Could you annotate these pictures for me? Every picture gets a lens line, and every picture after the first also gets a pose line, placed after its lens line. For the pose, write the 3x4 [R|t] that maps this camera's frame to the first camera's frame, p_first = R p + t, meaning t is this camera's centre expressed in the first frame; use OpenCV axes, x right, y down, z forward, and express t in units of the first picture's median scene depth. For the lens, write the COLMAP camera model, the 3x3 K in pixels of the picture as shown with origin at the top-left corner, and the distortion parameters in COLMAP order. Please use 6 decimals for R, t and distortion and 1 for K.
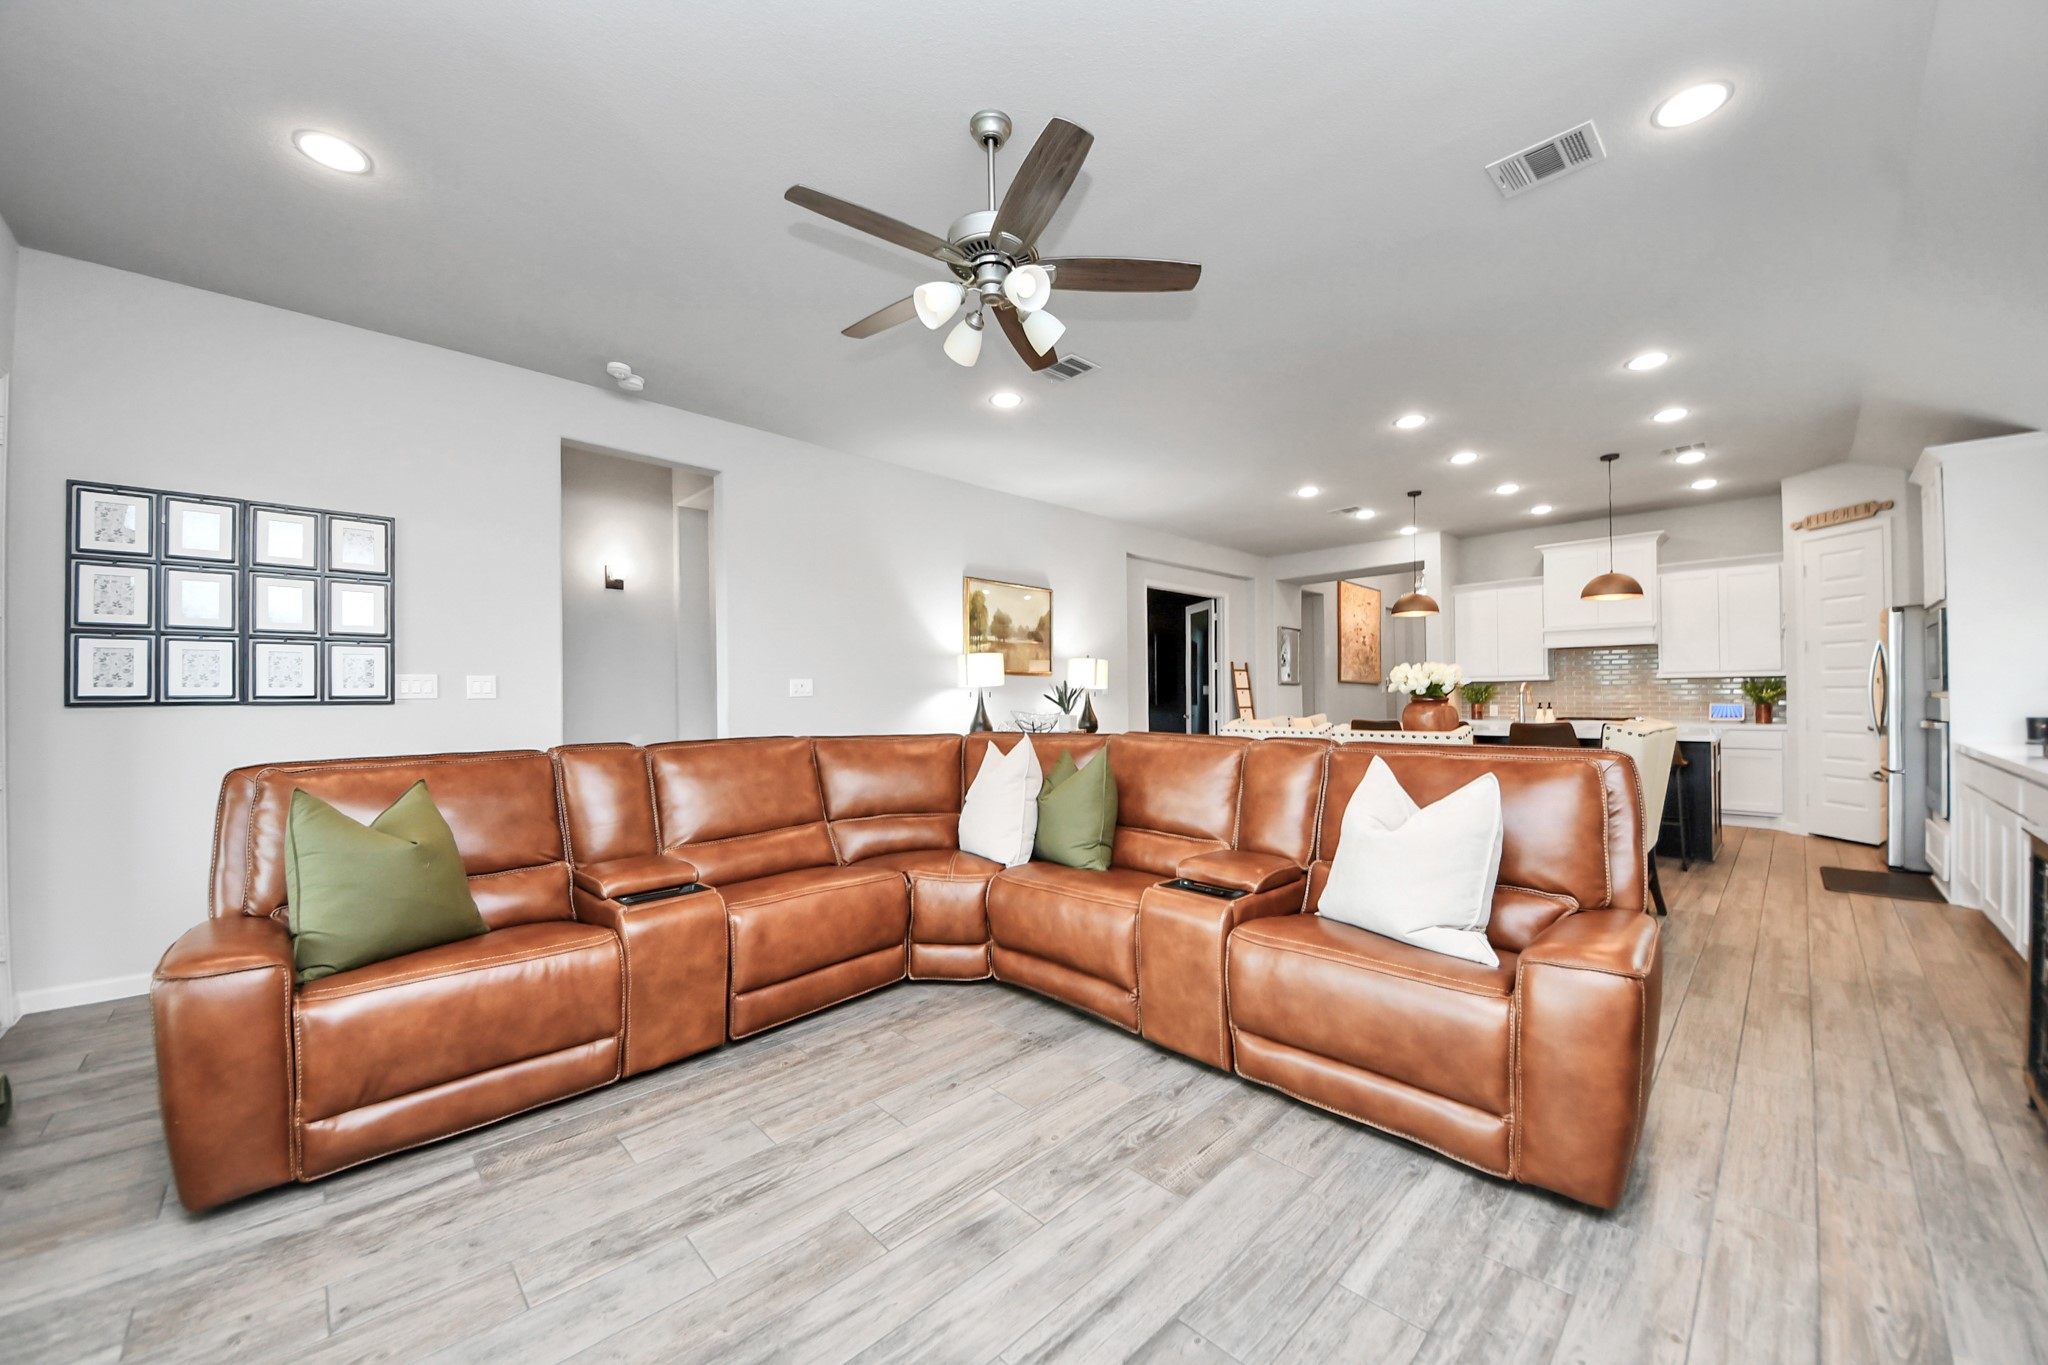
lens RADIAL K [[760.0, 0, 1021.3], [0, 760.0, 681.7], [0, 0, 1]] dist [0.001063, 0.000067]
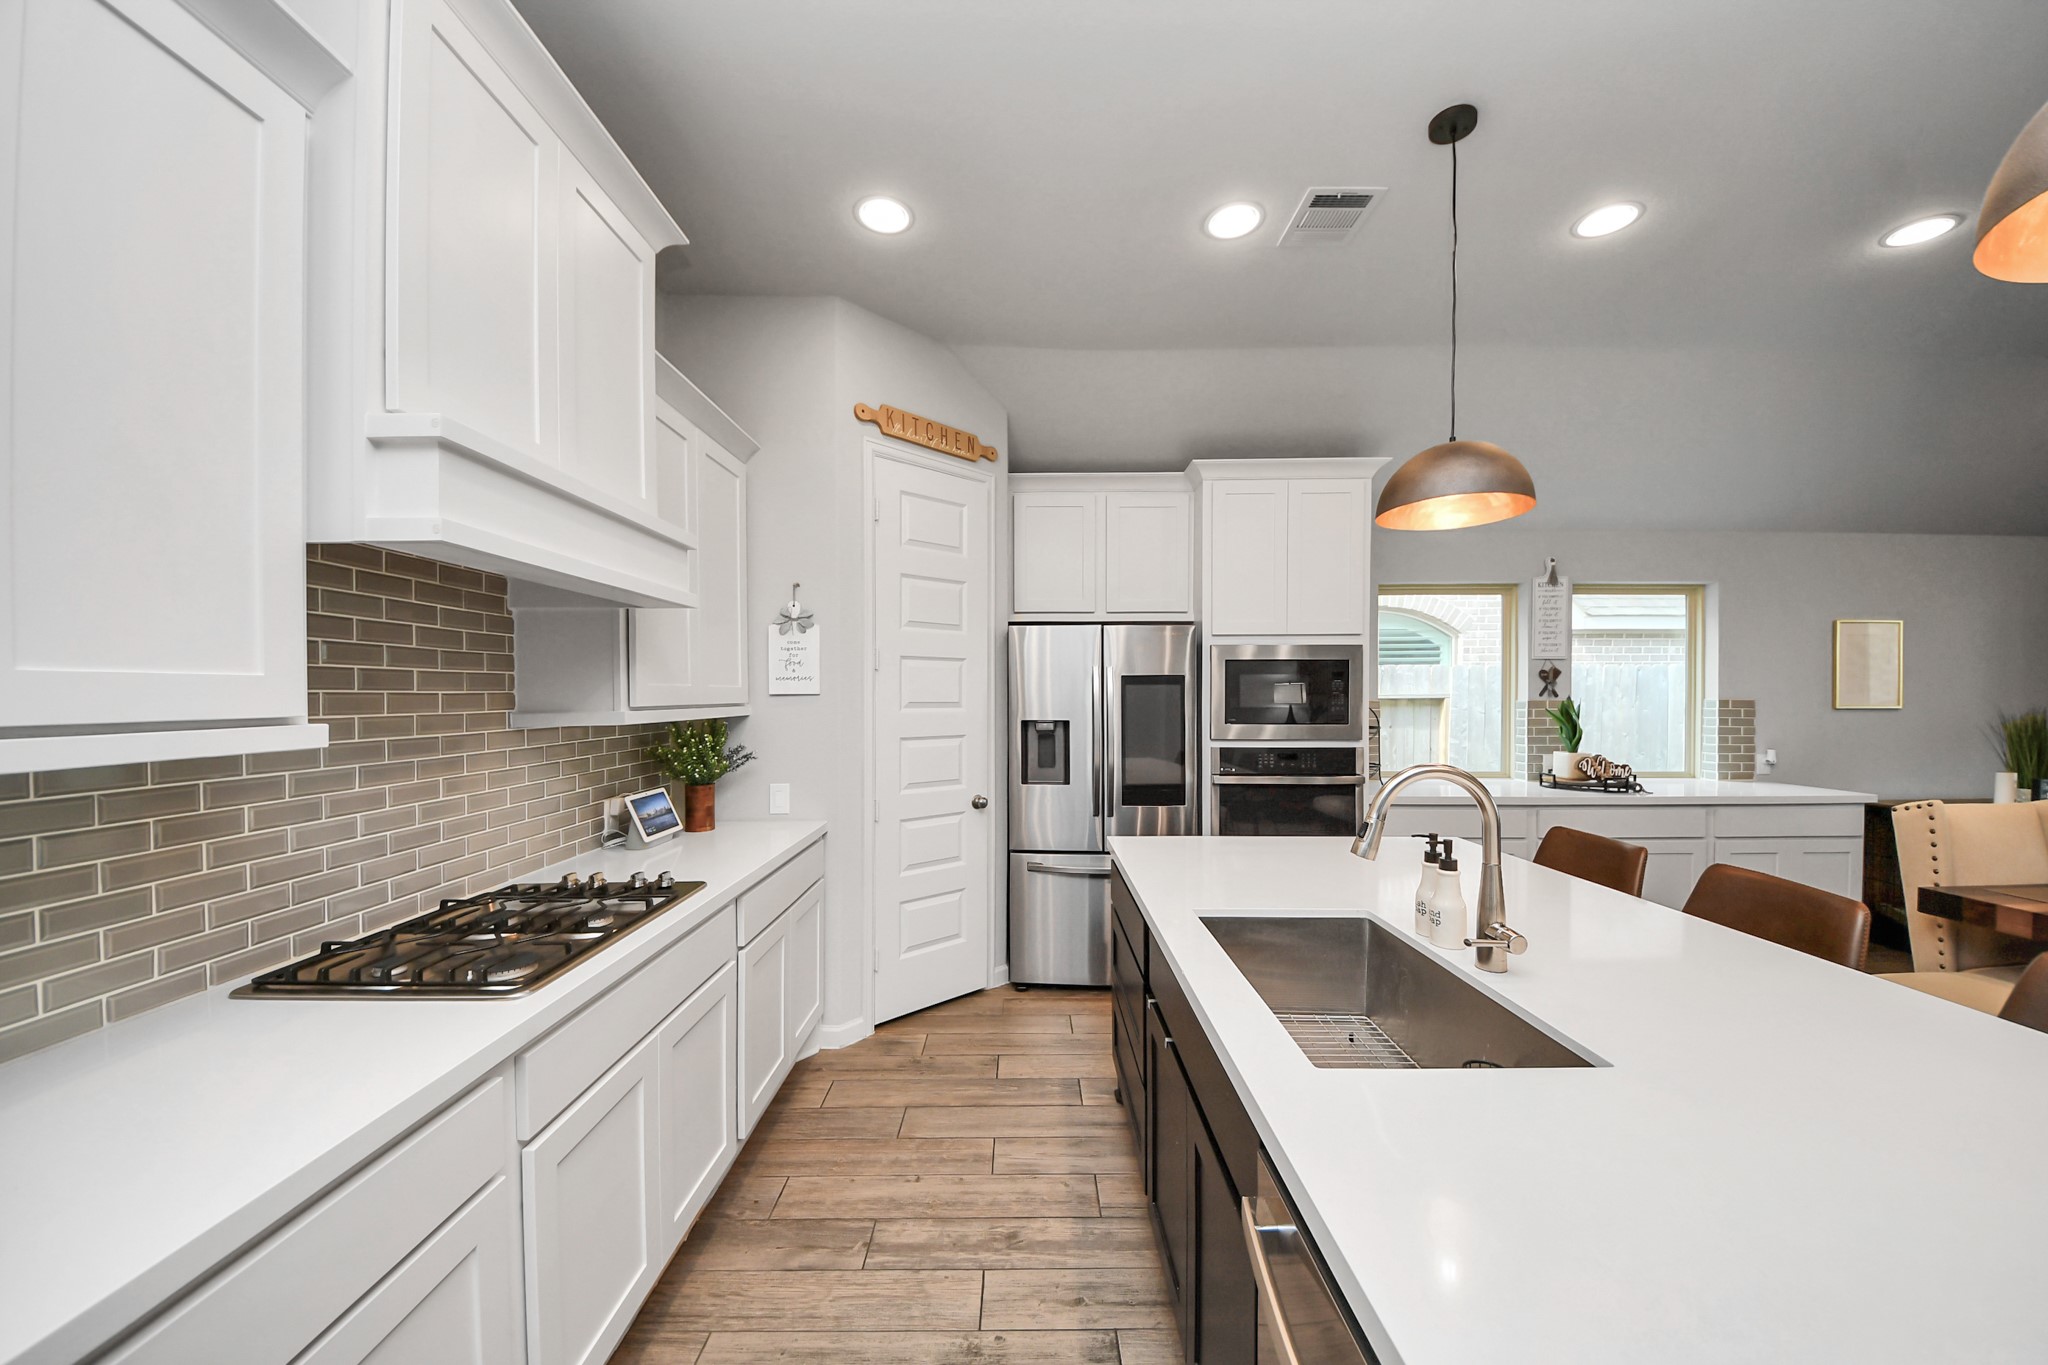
lens RADIAL K [[725.5, 0, 1015.4], [0, 725.5, 705.7], [0, 0, 1]] dist [-0.000507, -0.000069]
pose [[-0.722928, -0.005126, 0.690904, 1.146288], [-0.008413, 0.999964, -0.001384, -0.029238], [-0.690872, -0.006813, -0.722945, 2.340409]]
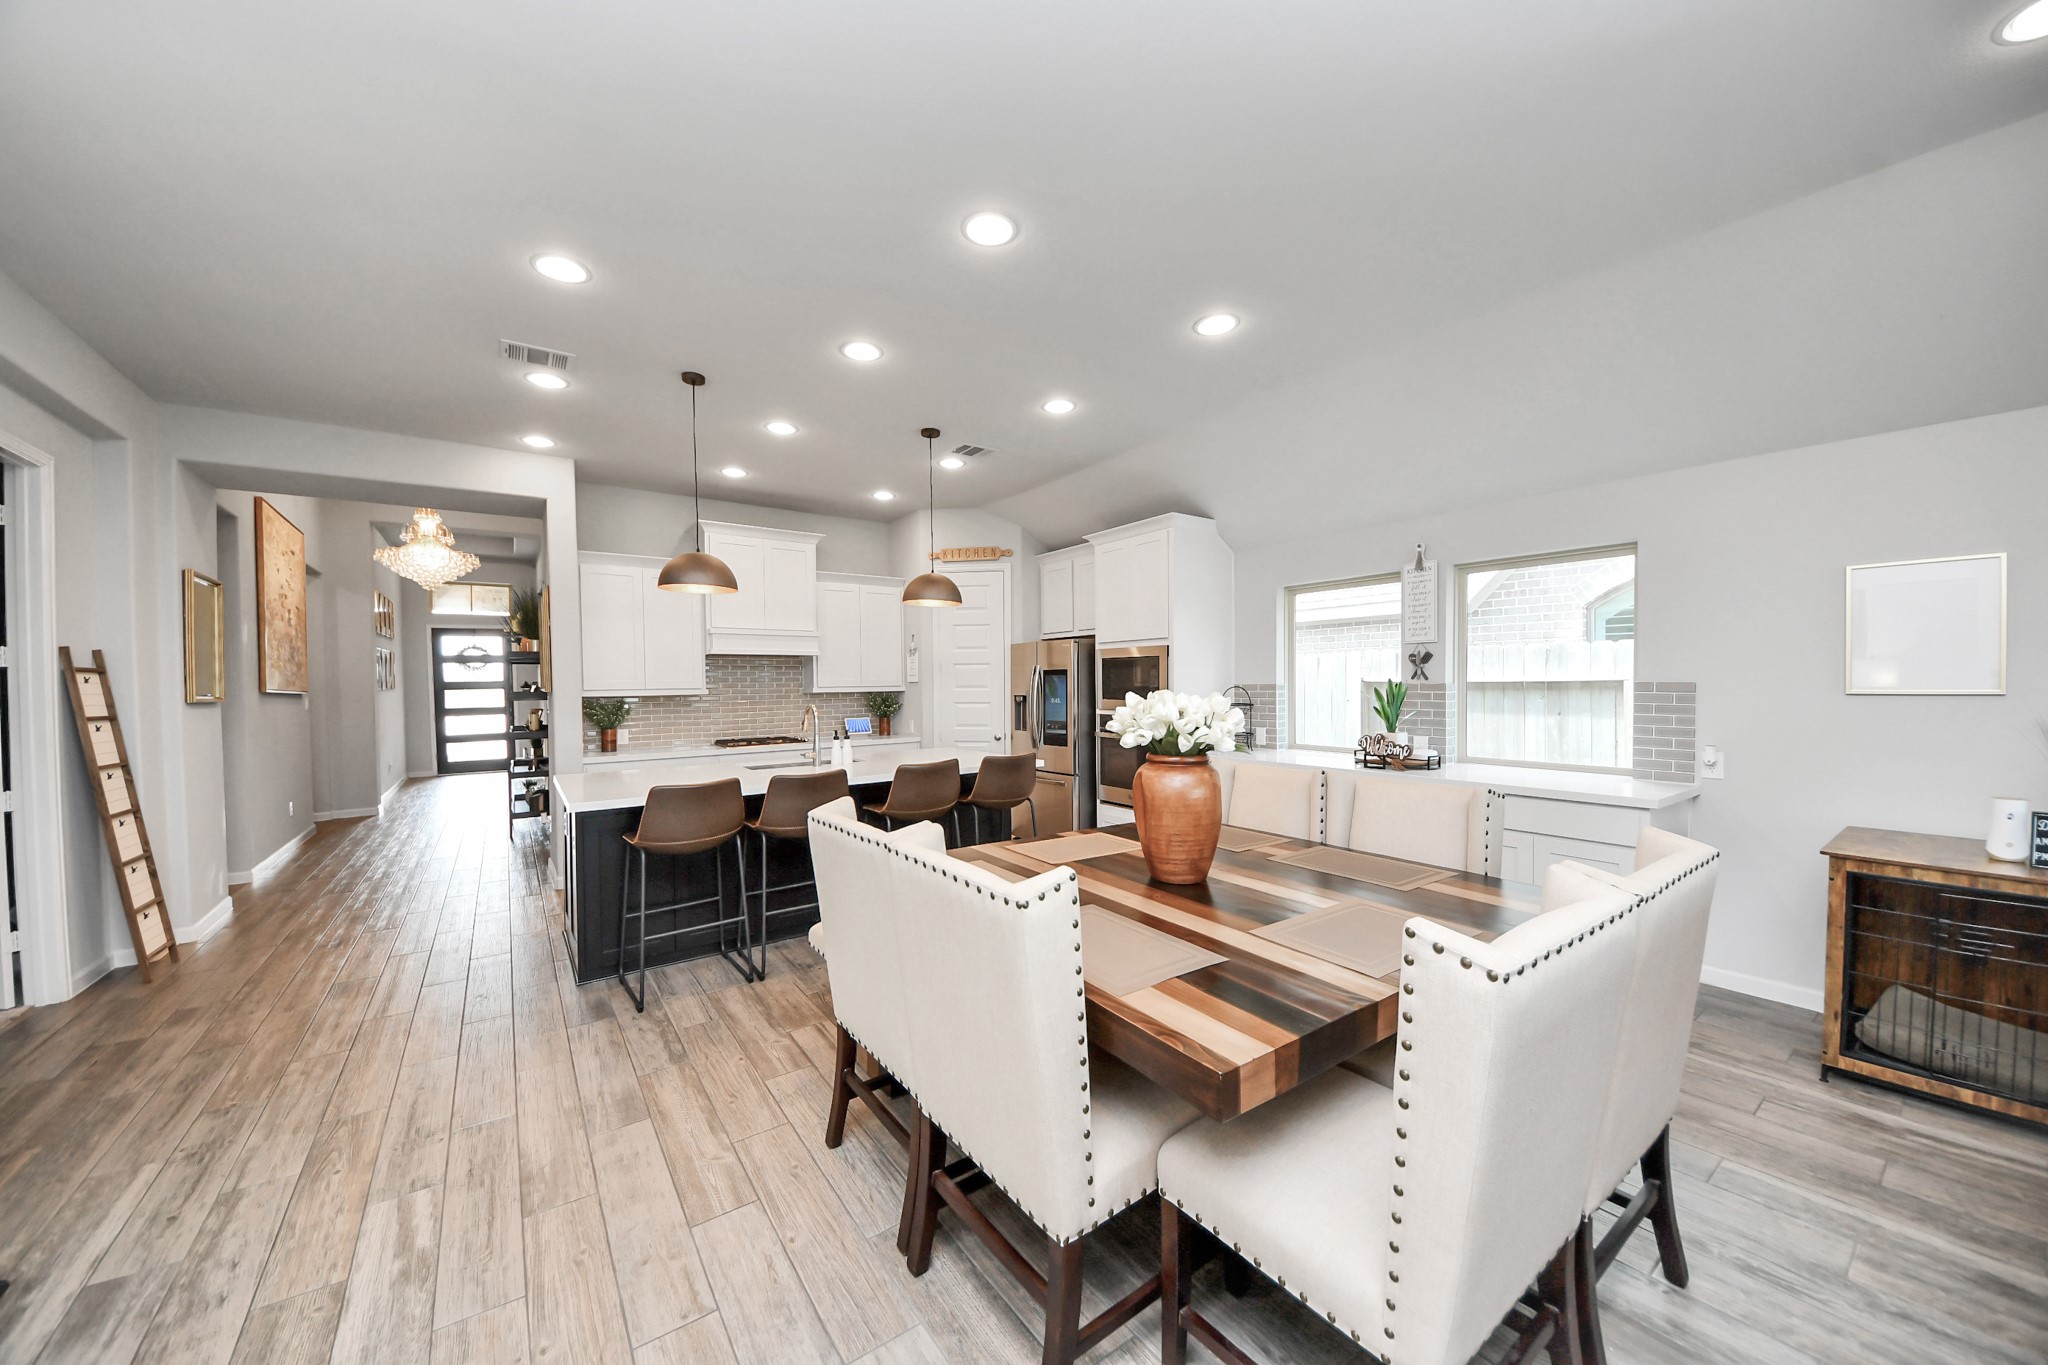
lens RADIAL K [[725.5, 0, 1015.4], [0, 725.5, 705.7], [0, 0, 1]] dist [-0.000507, -0.000069]
pose [[0.152829, -0.024981, 0.987937, -0.002029], [-0.012348, 0.999554, 0.027185, -0.034778], [-0.988175, -0.016354, 0.152453, 1.326787]]
